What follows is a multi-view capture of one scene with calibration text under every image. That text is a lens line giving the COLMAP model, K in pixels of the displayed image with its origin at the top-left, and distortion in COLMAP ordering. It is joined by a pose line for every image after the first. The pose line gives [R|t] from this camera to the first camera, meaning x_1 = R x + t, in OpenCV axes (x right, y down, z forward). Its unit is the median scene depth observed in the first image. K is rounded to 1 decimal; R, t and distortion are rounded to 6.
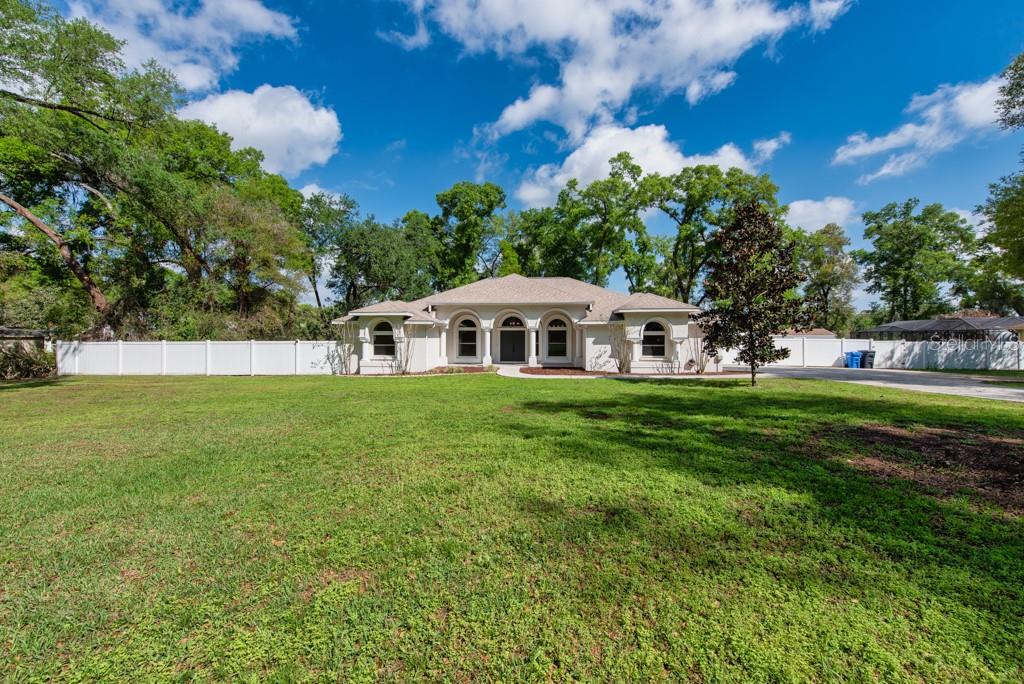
lens RADIAL K [[418.3, 0, 516.9], [0, 418.3, 345.5], [0, 0, 1]] dist [0.004045, 0.000246]
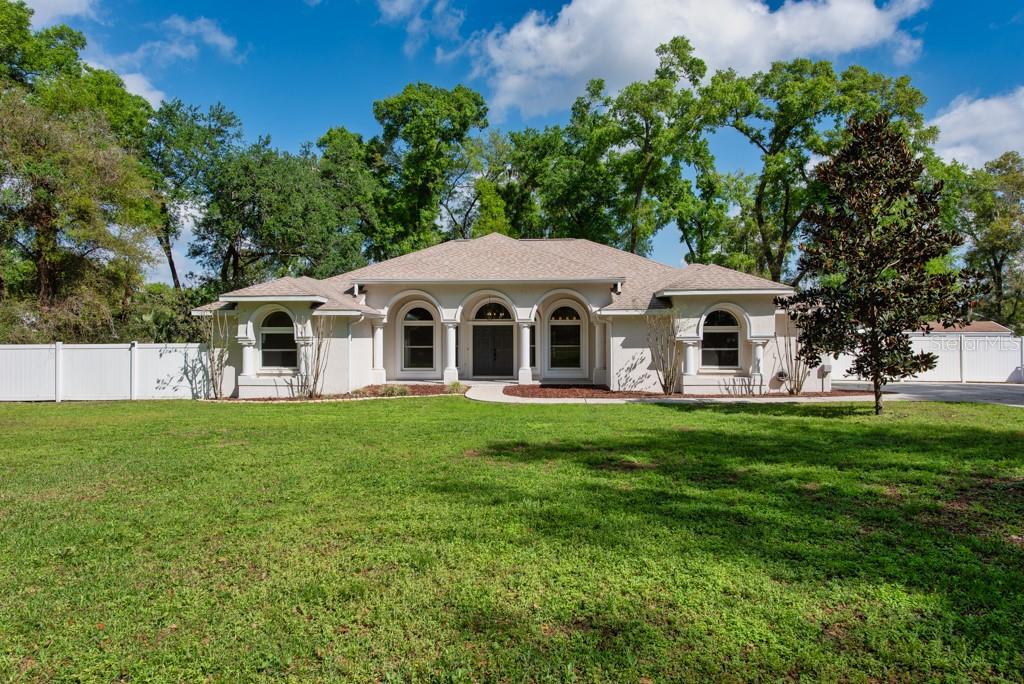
lens RADIAL K [[680.6, 0, 523.4], [0, 680.6, 339.2], [0, 0, 1]] dist [0.009699, -0.008248]
pose [[0.999738, -0.003082, 0.022678, 0.014479], [0.003438, 0.999871, -0.015676, -0.000062], [-0.022627, 0.015749, 0.999620, 0.004727]]
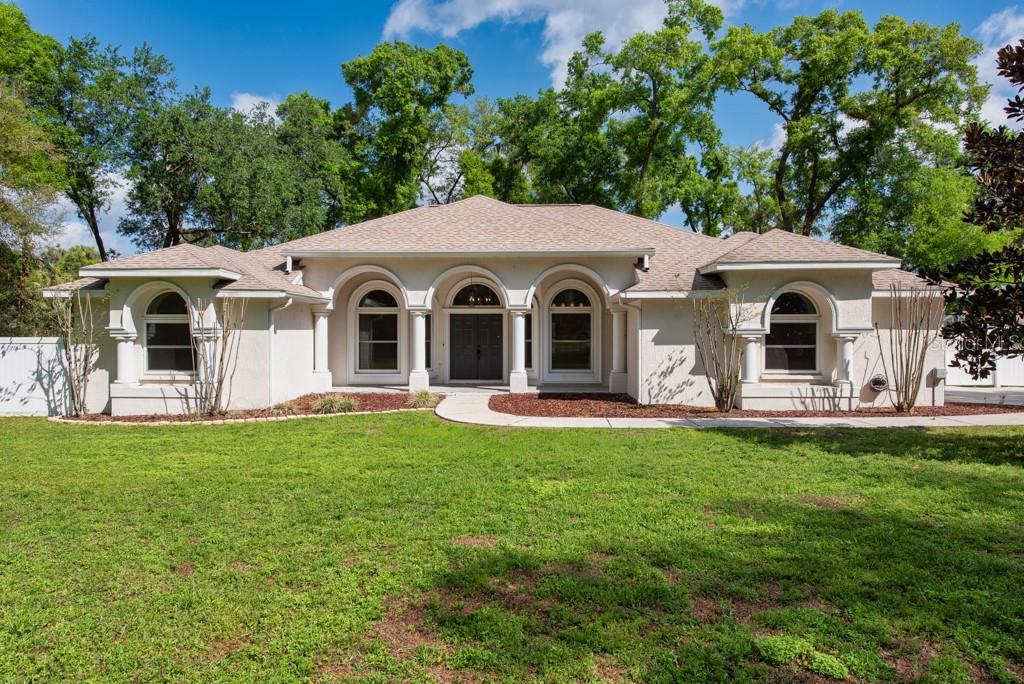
lens RADIAL K [[684.7, 0, 524.6], [0, 684.7, 386.3], [0, 0, 1]] dist [0.009085, 0.005931]
pose [[0.999136, -0.004784, 0.041292, 0.015196], [0.002127, 0.997939, 0.064139, -0.004959], [-0.041514, -0.063996, 0.997086, 0.281256]]
